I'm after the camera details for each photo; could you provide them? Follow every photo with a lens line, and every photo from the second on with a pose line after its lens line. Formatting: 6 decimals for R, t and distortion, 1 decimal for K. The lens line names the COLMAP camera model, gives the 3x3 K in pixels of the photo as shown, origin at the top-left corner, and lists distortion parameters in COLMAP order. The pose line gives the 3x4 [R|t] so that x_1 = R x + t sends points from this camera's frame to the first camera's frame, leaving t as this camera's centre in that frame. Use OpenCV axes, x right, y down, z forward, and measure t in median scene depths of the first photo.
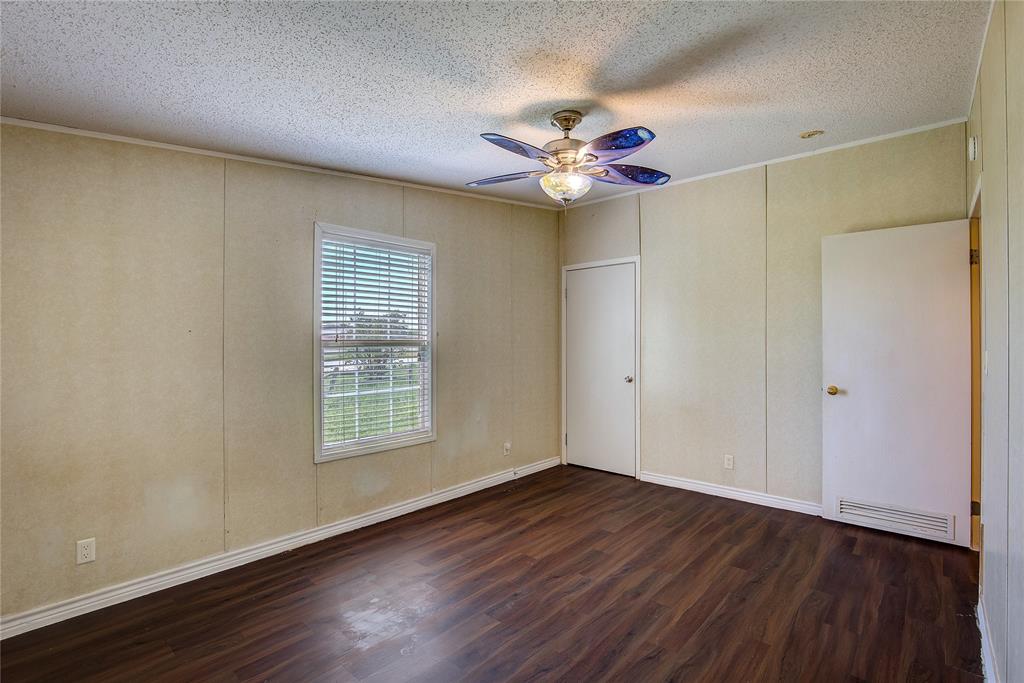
lens RADIAL K [[504.9, 0, 514.0], [0, 504.9, 339.1], [0, 0, 1]] dist [-0.022558, -0.000405]
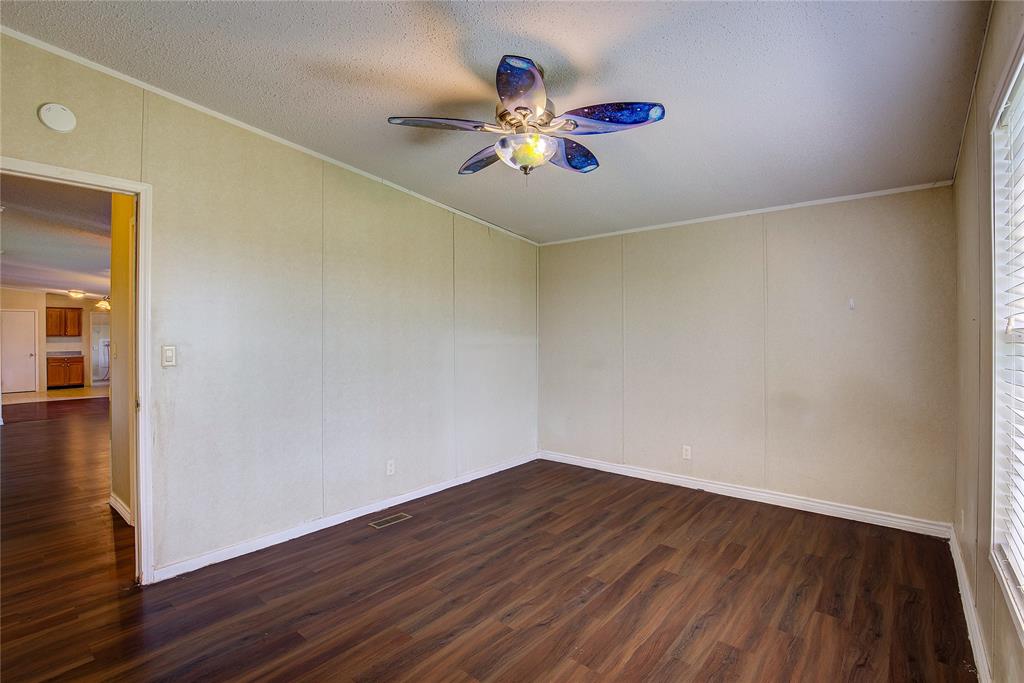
lens RADIAL K [[470.2, 0, 507.3], [0, 470.2, 337.9], [0, 0, 1]] dist [-0.025642, 0.000904]
pose [[-0.999510, 0.006169, -0.030693, 0.149694], [0.006122, 0.999980, 0.001628, 0.006871], [0.030703, 0.001440, -0.999528, 1.644249]]
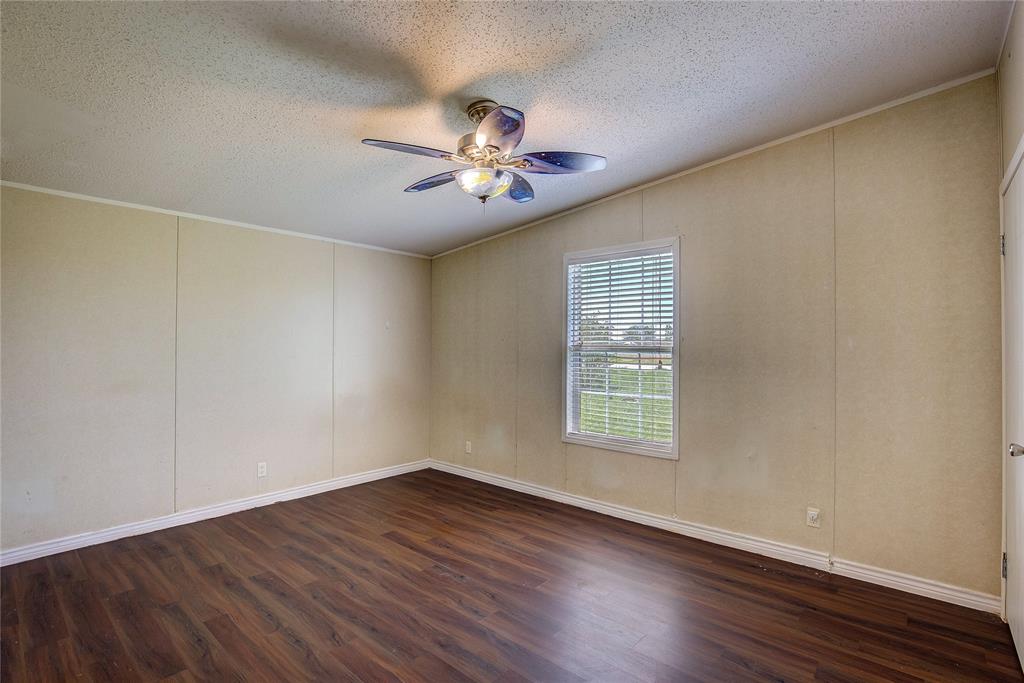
lens RADIAL K [[470.2, 0, 510.6], [0, 470.2, 344.6], [0, 0, 1]] dist [-0.025642, 0.000904]
pose [[-0.001868, -0.001136, -0.999998, 0.901939], [-0.000767, 0.999999, -0.001135, 0.000213], [0.999998, 0.000765, -0.001868, 0.970556]]
